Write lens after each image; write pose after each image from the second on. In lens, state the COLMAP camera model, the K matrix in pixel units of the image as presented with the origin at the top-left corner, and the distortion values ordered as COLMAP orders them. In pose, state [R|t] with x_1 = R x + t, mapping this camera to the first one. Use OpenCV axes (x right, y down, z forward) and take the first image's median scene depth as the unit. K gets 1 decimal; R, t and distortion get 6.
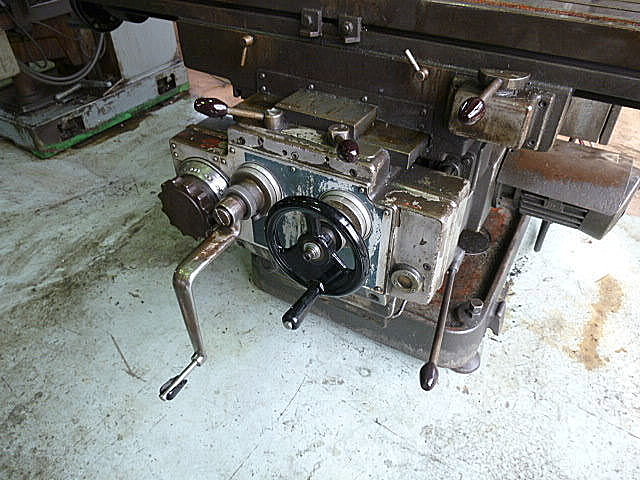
lens RADIAL K [[482.4, 0, 323.0], [0, 482.4, 242.5], [0, 0, 1]] dist [-0.029666, 0.005012]
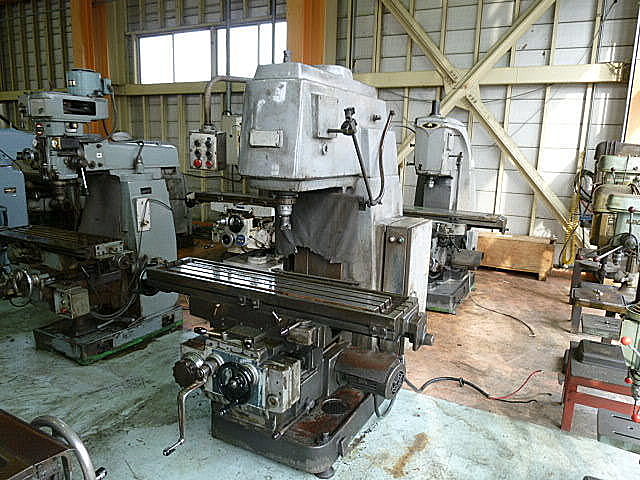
lens RADIAL K [[482.4, 0, 322.1], [0, 482.4, 242.5], [0, 0, 1]] dist [-0.029666, 0.005012]
pose [[0.999100, 0.019502, 0.037663, 0.283941], [0.000182, 0.886044, -0.463601, 0.448655], [-0.042413, 0.463191, 0.885243, -1.387515]]
